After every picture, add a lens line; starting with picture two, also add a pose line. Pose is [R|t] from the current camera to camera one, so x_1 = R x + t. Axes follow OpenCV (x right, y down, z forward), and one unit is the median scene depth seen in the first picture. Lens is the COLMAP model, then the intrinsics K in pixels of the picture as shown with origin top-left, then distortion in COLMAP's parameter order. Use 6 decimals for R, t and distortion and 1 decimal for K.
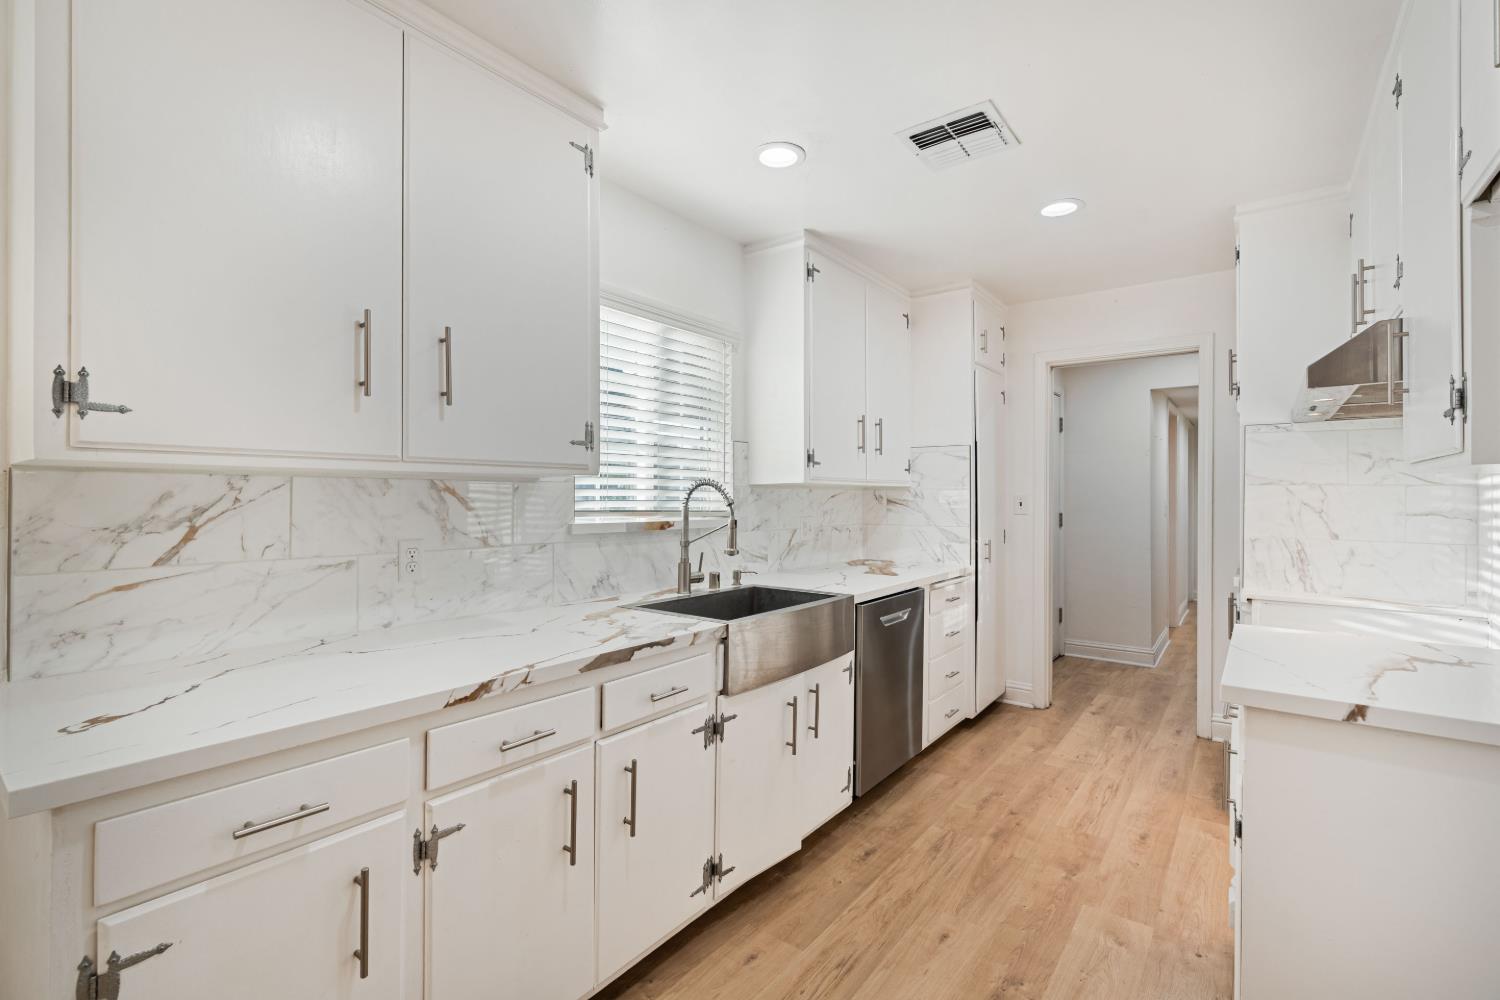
lens RADIAL K [[671.8, 0, 751.7], [0, 671.8, 496.1], [0, 0, 1]] dist [-0.004631, 0.004033]
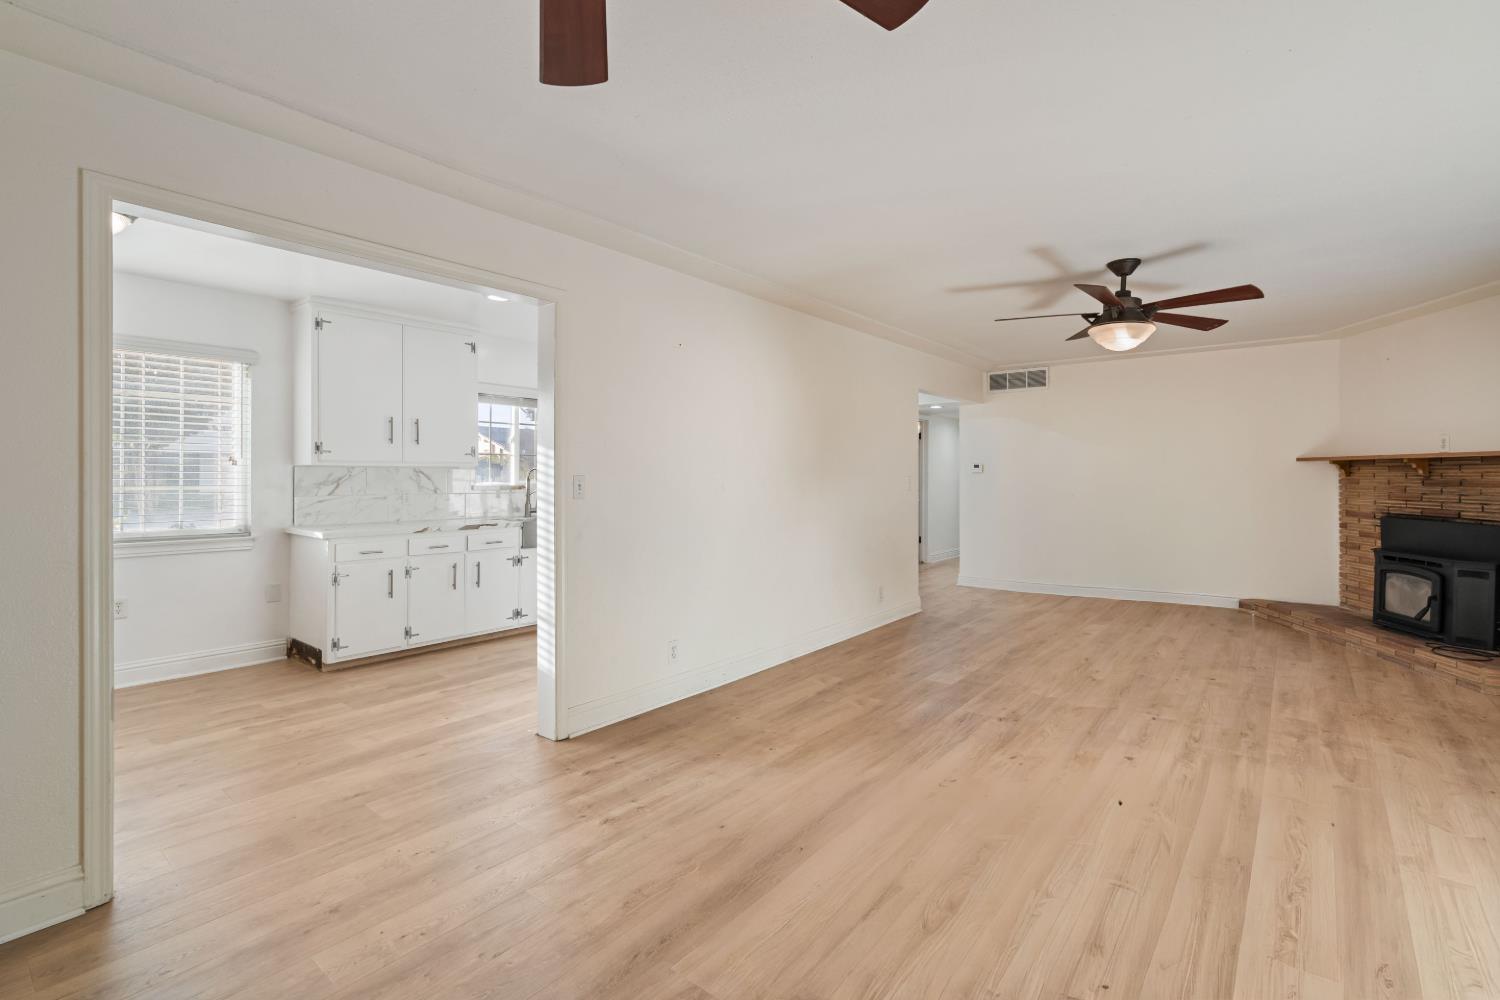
lens RADIAL K [[690.5, 0, 756.1], [0, 690.5, 476.2], [0, 0, 1]] dist [0.000712, 0.001272]
pose [[0.999712, 0.000441, -0.023979, 0.801009], [-0.000363, 0.999995, 0.003254, -0.001320], [0.023980, -0.003245, 0.999707, -1.449853]]
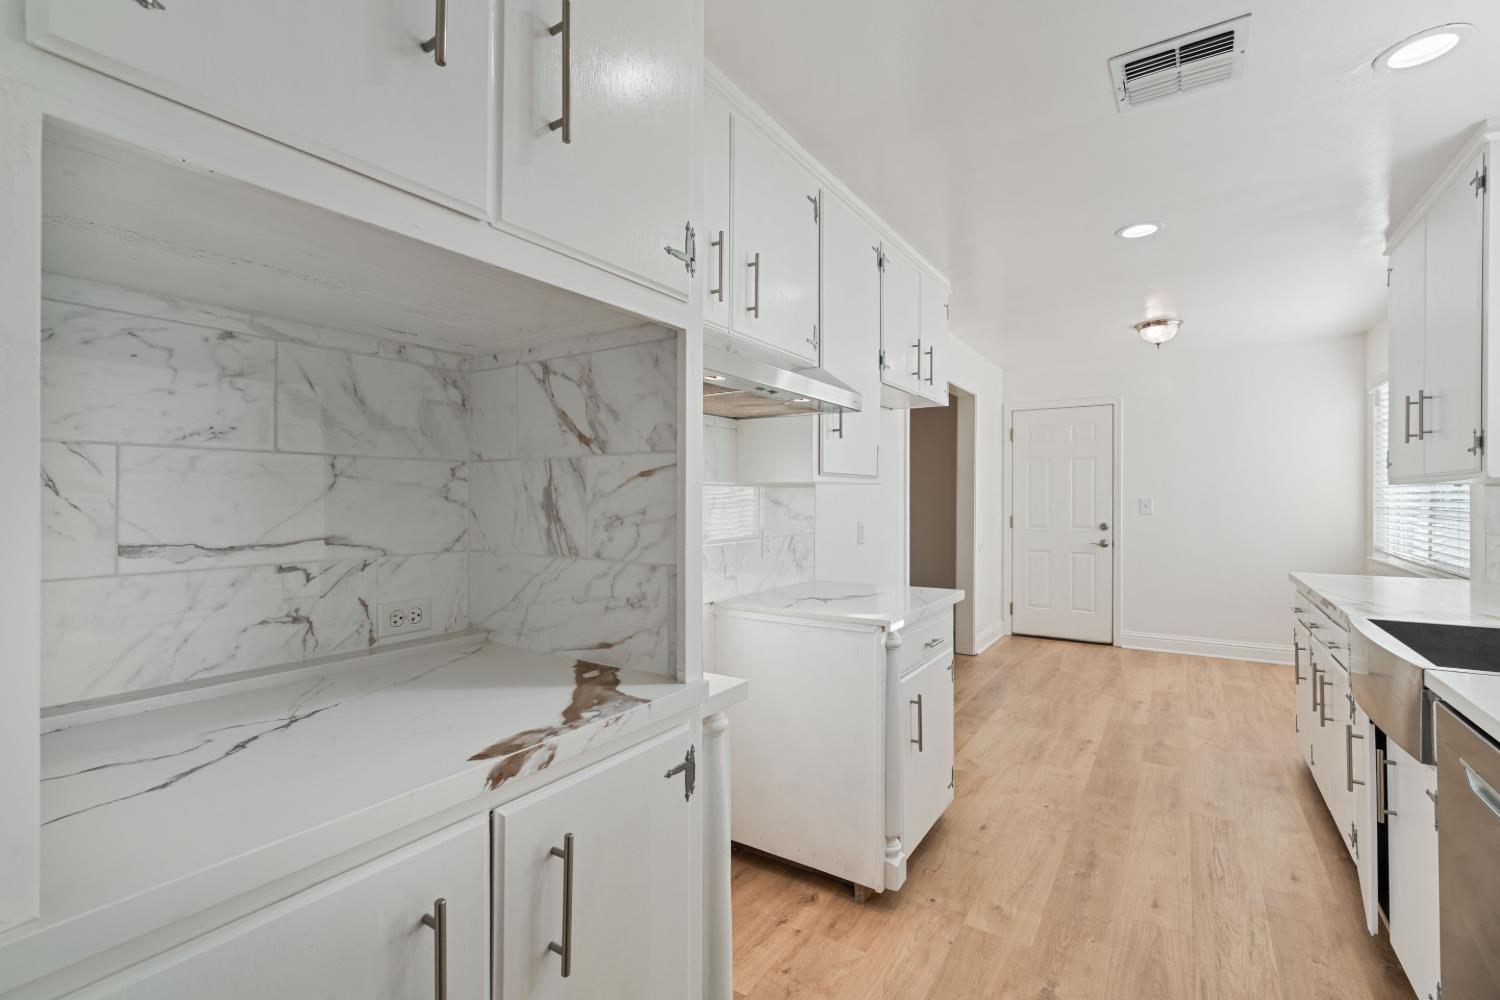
lens RADIAL K [[671.8, 0, 751.7], [0, 671.8, 496.1], [0, 0, 1]] dist [-0.004631, 0.004033]
pose [[-0.997089, -0.002242, -0.076208, 0.845232], [-0.001977, 0.999992, -0.003552, 0.002713], [0.076215, -0.003391, -0.997086, 1.684824]]
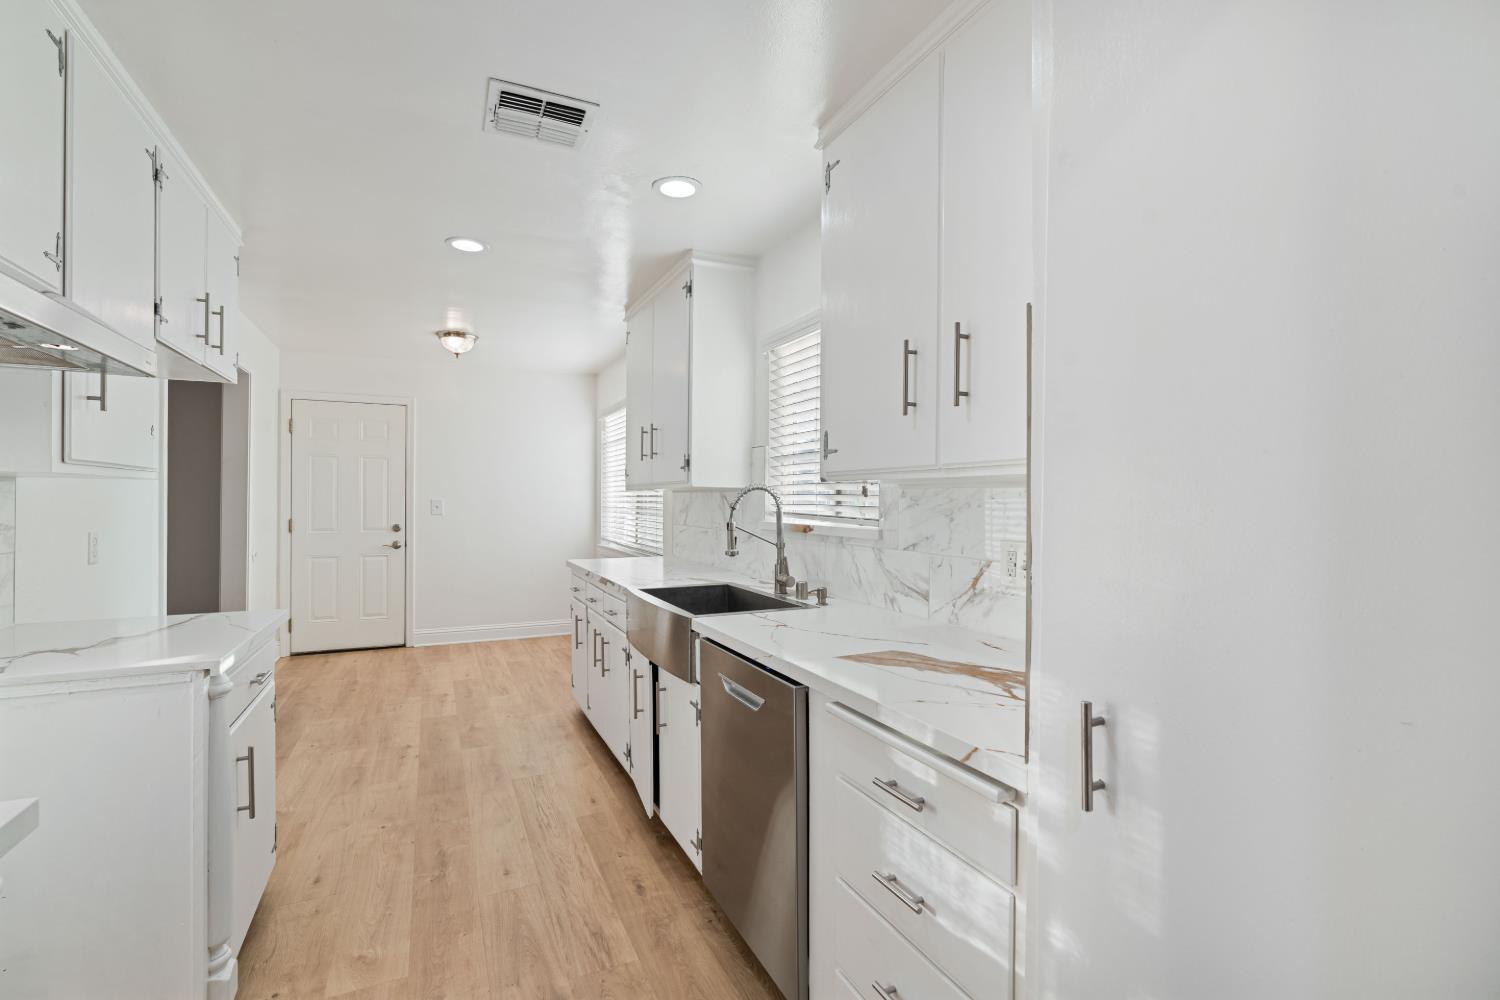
lens RADIAL K [[677.5, 0, 750.0], [0, 677.5, 500.0], [0, 0, 1]] dist [-0.000772, 0.004850]
pose [[-0.463625, -0.004525, -0.886020, 0.951780], [-0.004673, 0.999986, -0.002661, 0.002709], [0.886019, 0.002906, -0.463639, 1.600931]]
